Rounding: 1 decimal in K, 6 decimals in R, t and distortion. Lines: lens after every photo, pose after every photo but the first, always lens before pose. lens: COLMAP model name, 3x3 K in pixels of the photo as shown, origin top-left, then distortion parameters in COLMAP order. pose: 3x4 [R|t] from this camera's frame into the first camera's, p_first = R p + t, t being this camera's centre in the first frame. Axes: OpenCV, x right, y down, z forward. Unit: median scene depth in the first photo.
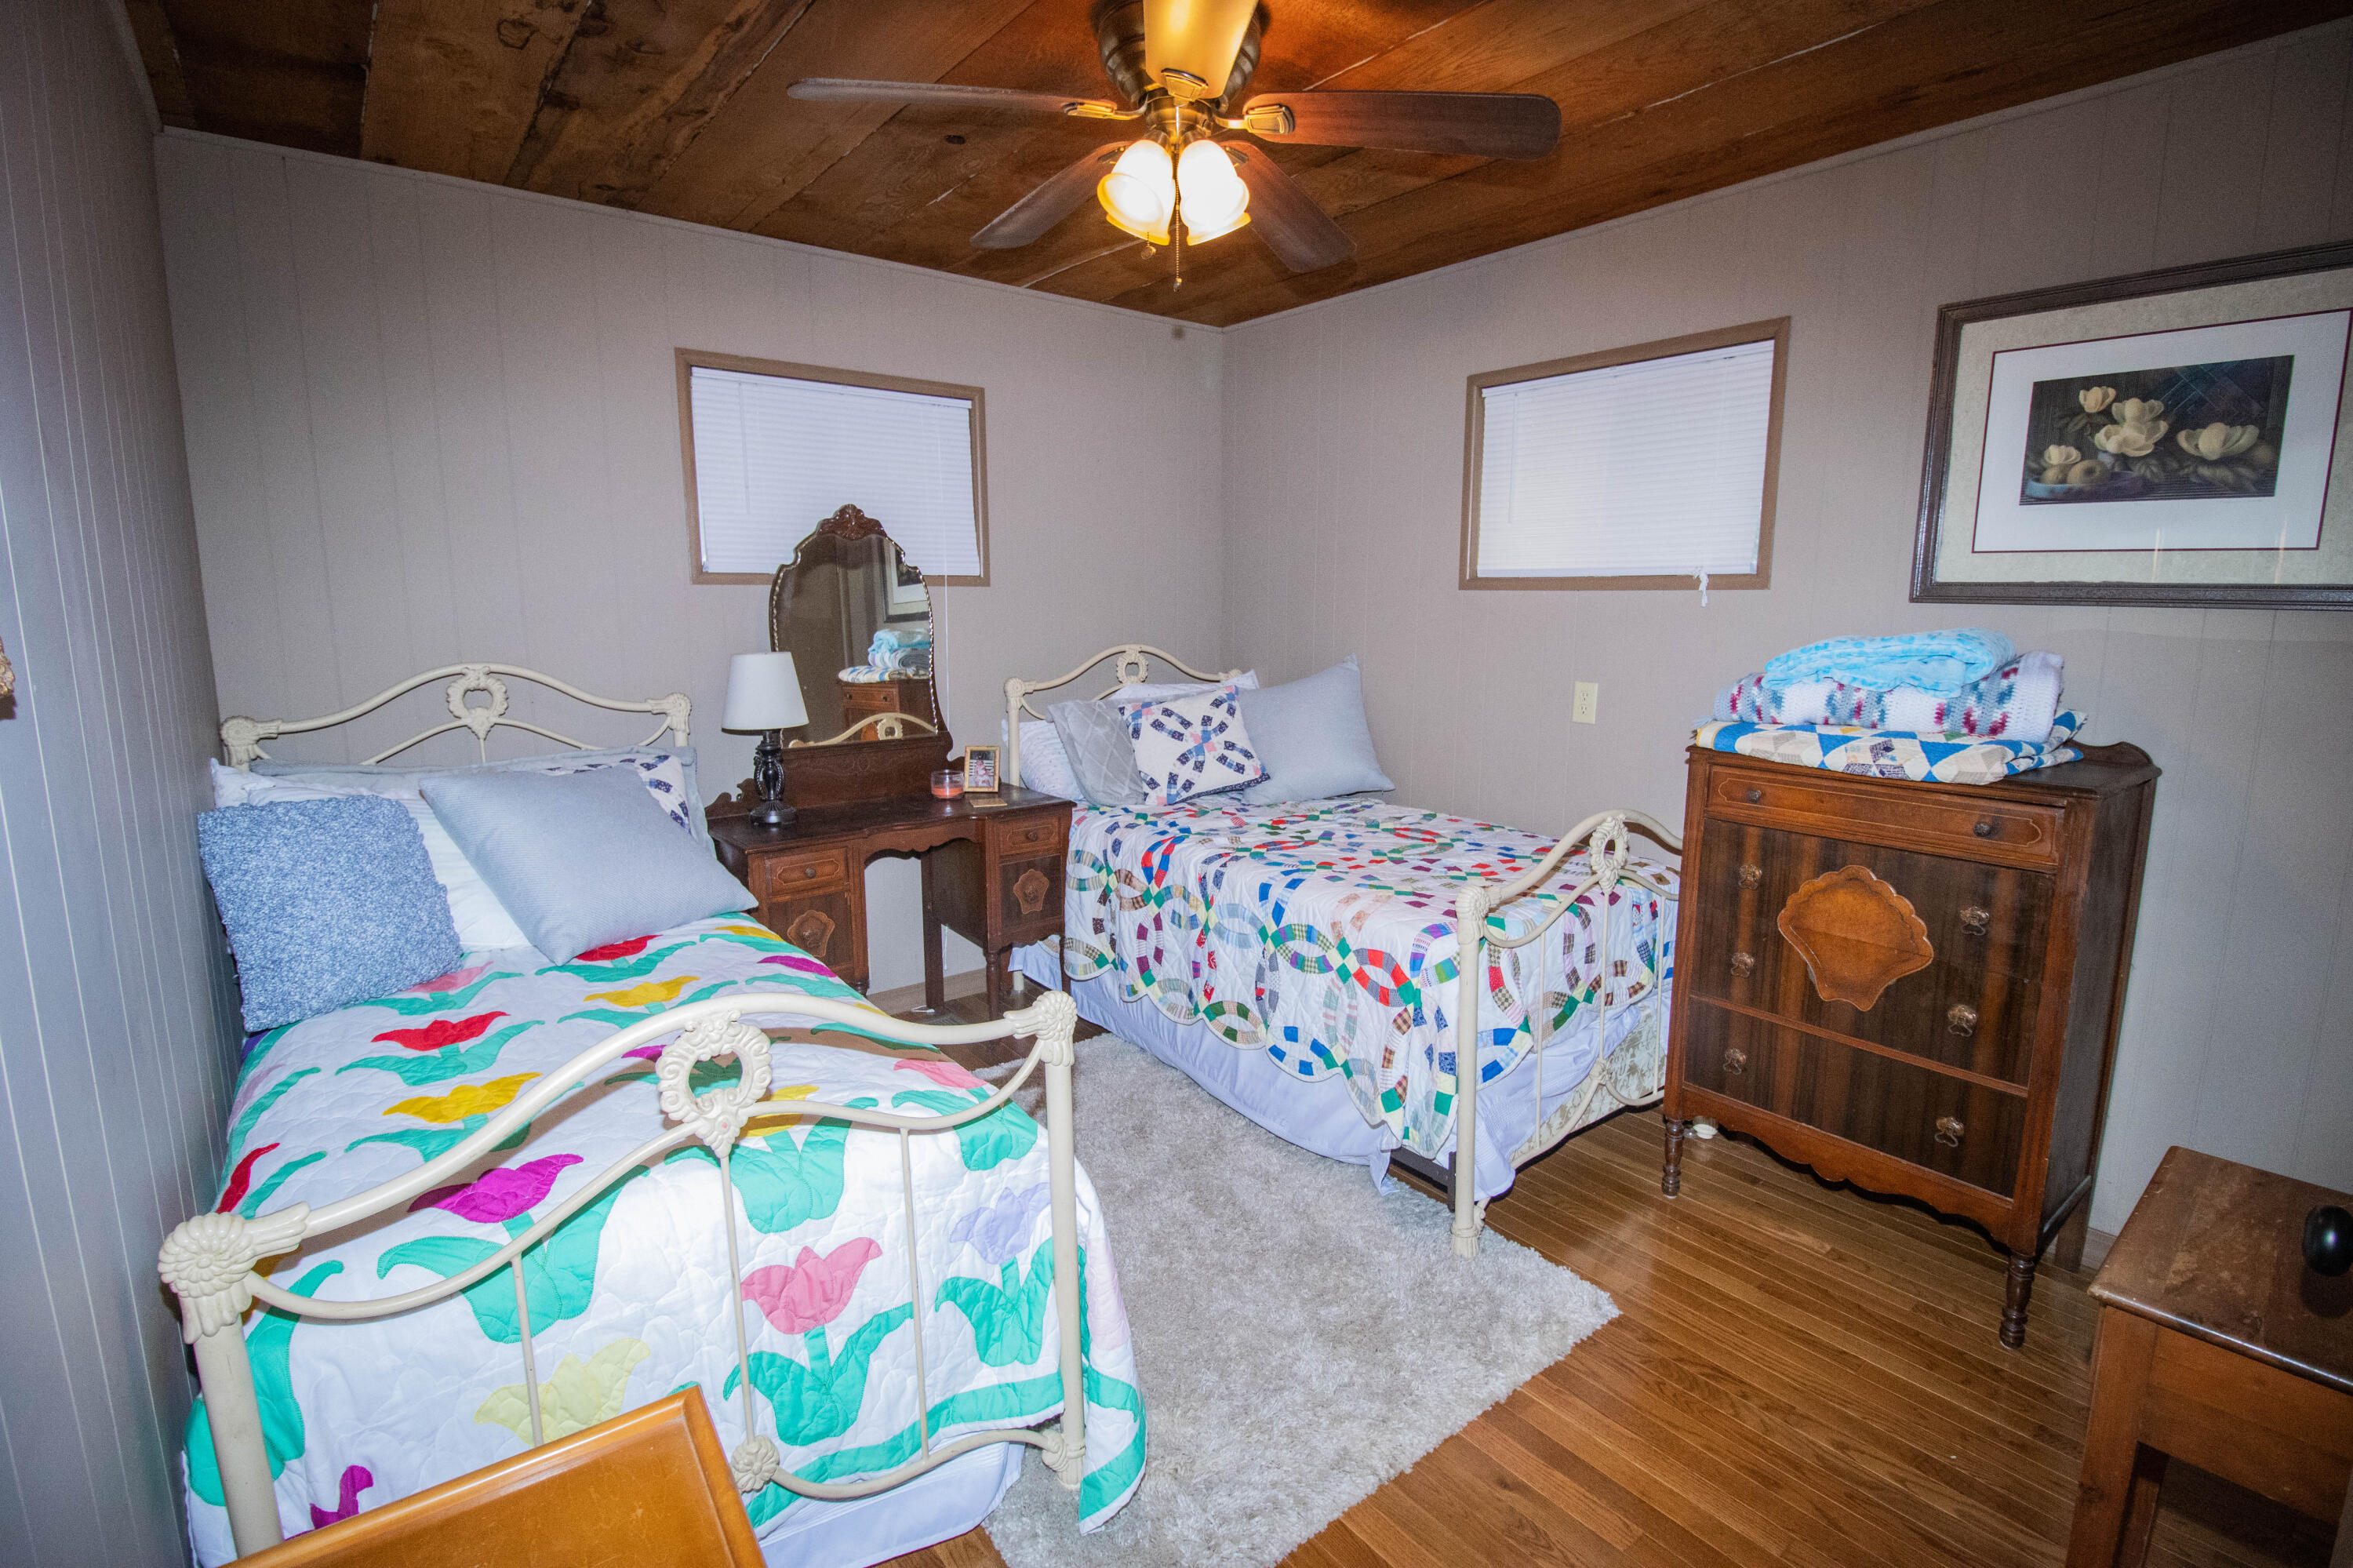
lens RADIAL K [[1108.6, 0, 1184.0], [0, 1108.6, 782.3], [0, 0, 1]] dist [0.000990, -0.011386]
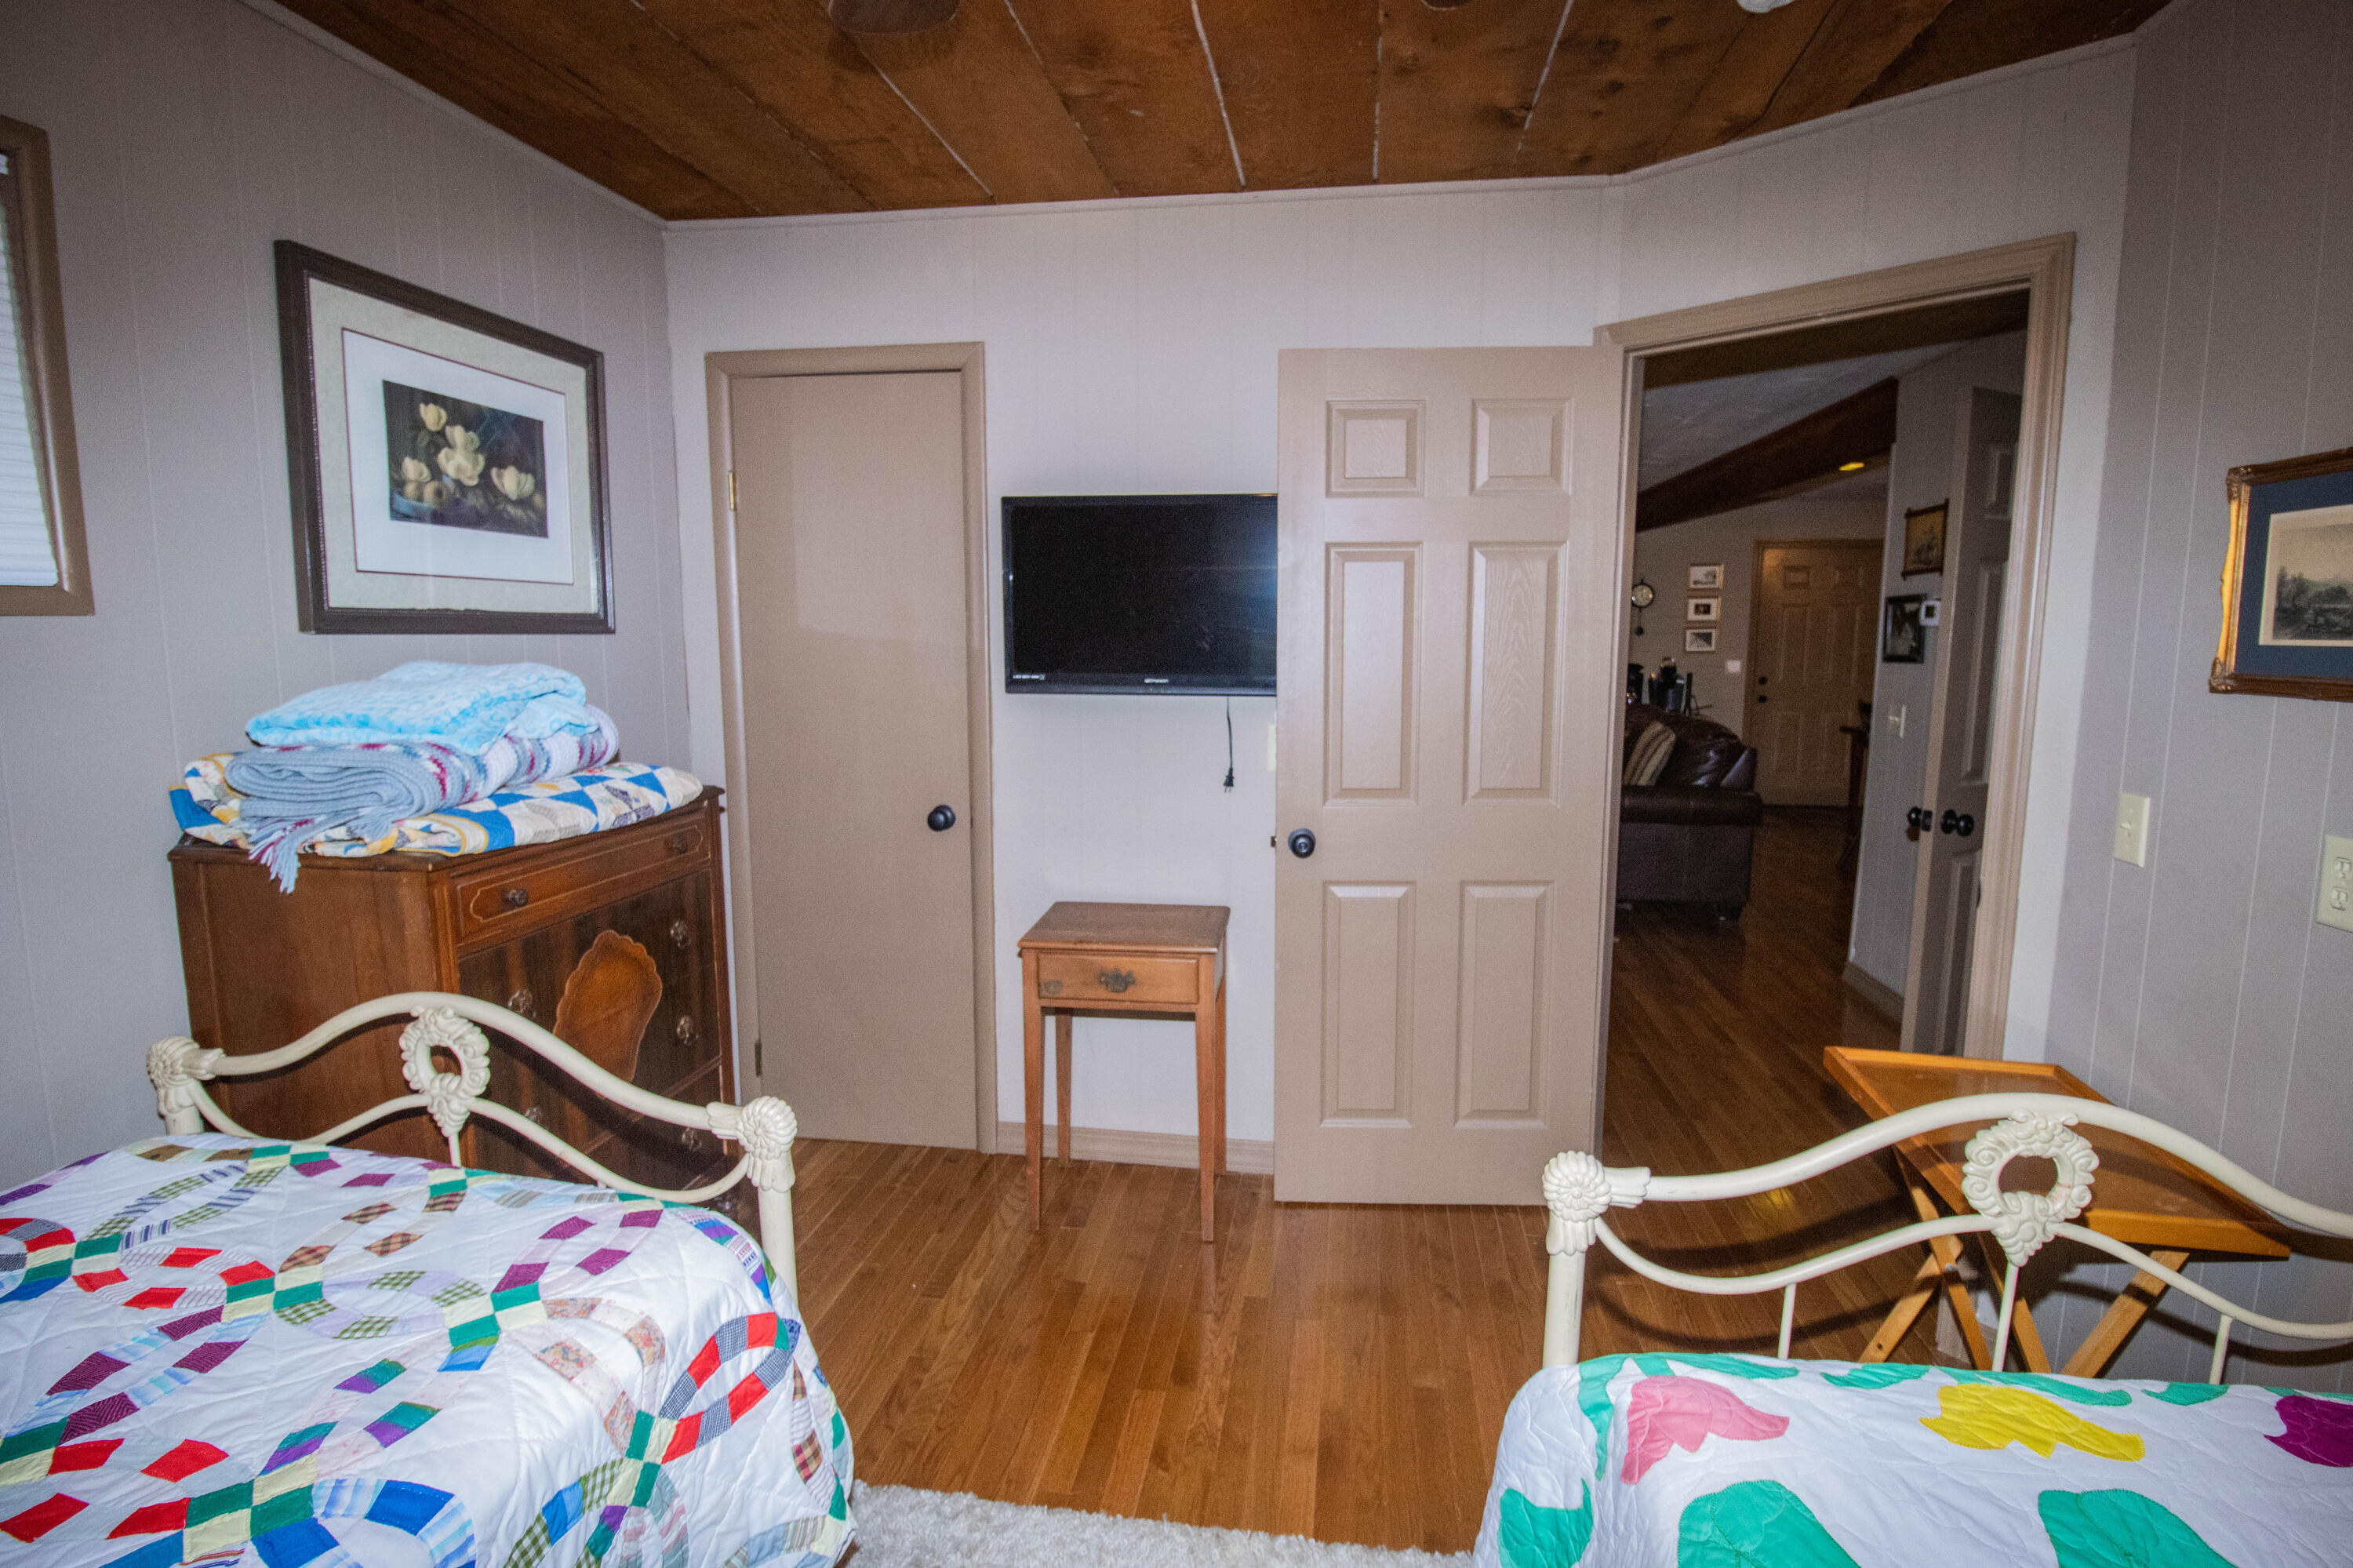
lens RADIAL K [[1108.6, 0, 1182.0], [0, 1108.6, 784.0], [0, 0, 1]] dist [0.000990, -0.011386]
pose [[-0.680210, -0.121591, 0.722862, -0.339165], [0.103616, 0.960295, 0.259031, -0.224494], [-0.725657, 0.251096, -0.640604, 1.224131]]
